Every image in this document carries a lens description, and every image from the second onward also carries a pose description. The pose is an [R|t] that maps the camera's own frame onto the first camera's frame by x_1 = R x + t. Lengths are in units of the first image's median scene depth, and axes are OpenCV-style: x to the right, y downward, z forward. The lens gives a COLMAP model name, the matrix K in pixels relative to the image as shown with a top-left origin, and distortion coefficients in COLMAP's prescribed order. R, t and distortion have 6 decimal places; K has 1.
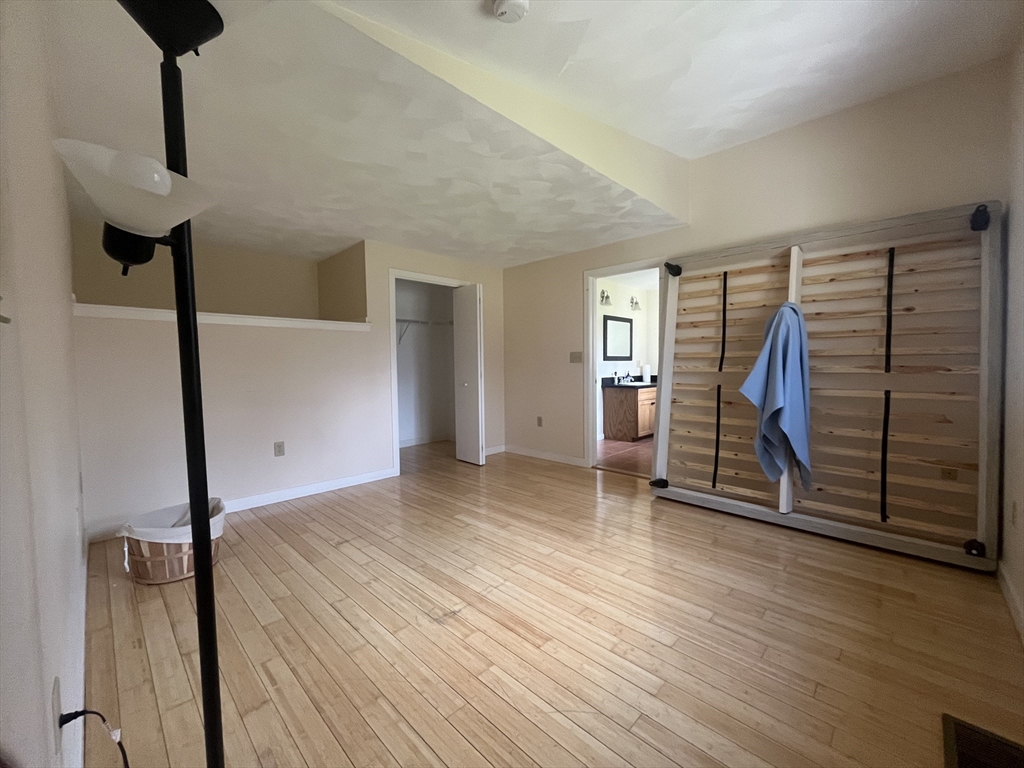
lens RADIAL K [[412.3, 0, 516.7], [0, 412.3, 384.2], [0, 0, 1]] dist [-0.000303, 0.000074]
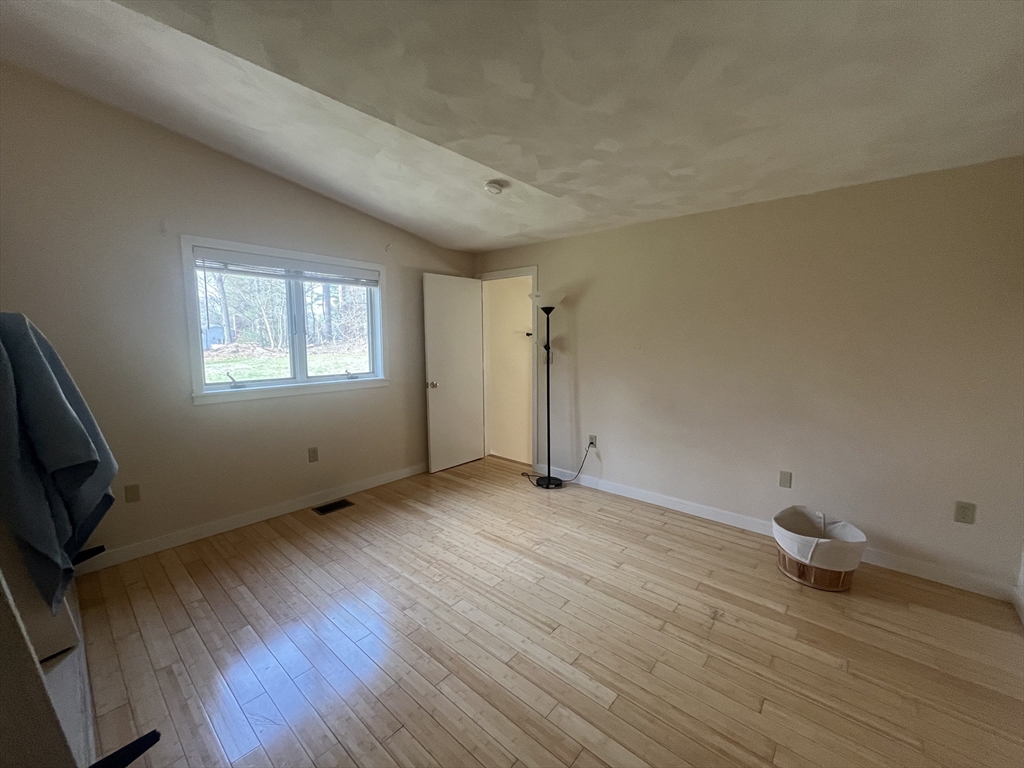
lens RADIAL K [[412.3, 0, 513.6], [0, 412.3, 381.0], [0, 0, 1]] dist [-0.000303, 0.000074]
pose [[-0.998570, 0.015727, -0.051098, -0.000066], [0.007404, 0.987226, 0.159156, -0.129783], [0.052948, 0.158550, -0.985930, 1.148593]]
